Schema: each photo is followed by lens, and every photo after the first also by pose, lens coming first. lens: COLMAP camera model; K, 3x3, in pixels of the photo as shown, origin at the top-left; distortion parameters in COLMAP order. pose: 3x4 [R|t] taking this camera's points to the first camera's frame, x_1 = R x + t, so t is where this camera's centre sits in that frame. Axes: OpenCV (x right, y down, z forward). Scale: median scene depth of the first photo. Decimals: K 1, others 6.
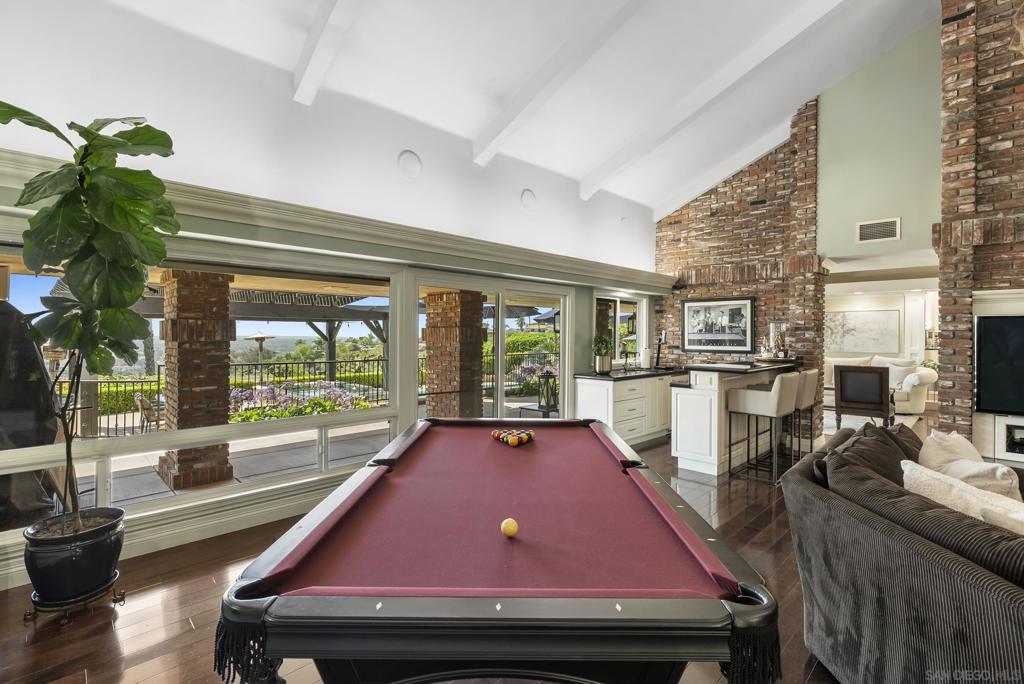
lens RADIAL K [[466.5, 0, 516.0], [0, 466.5, 335.9], [0, 0, 1]] dist [-0.000571, -0.001512]
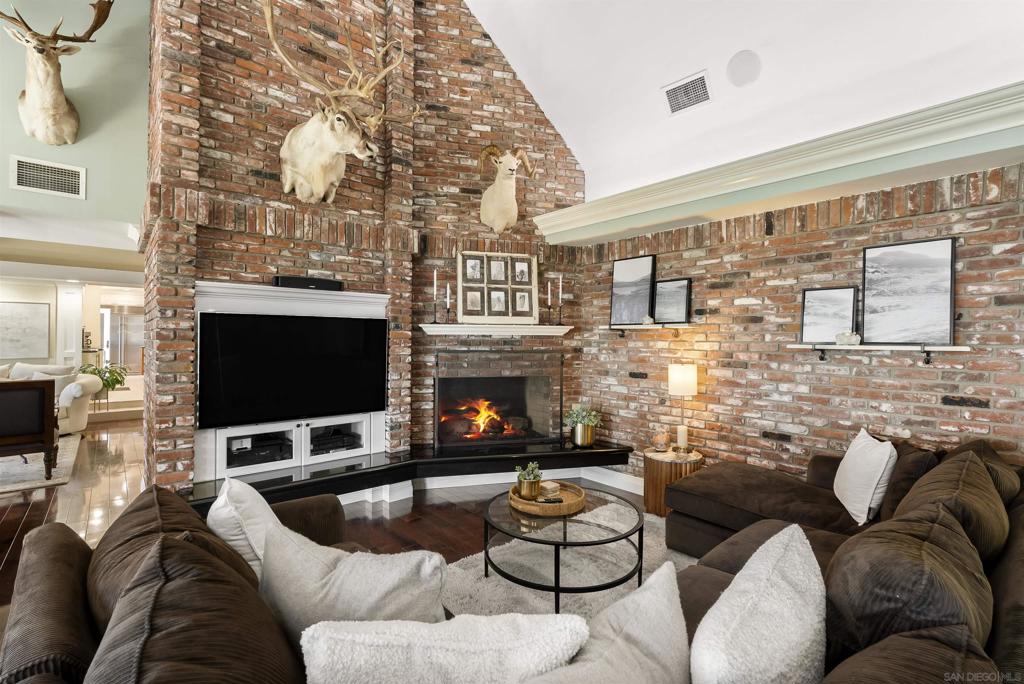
lens RADIAL K [[466.5, 0, 516.3], [0, 466.5, 336.7], [0, 0, 1]] dist [-0.000571, -0.001512]
pose [[0.064573, 0.000083, 0.997913, 0.207261], [-0.000955, 1.000000, -0.000022, 0.000275], [-0.997913, -0.000952, 0.064573, 0.387867]]
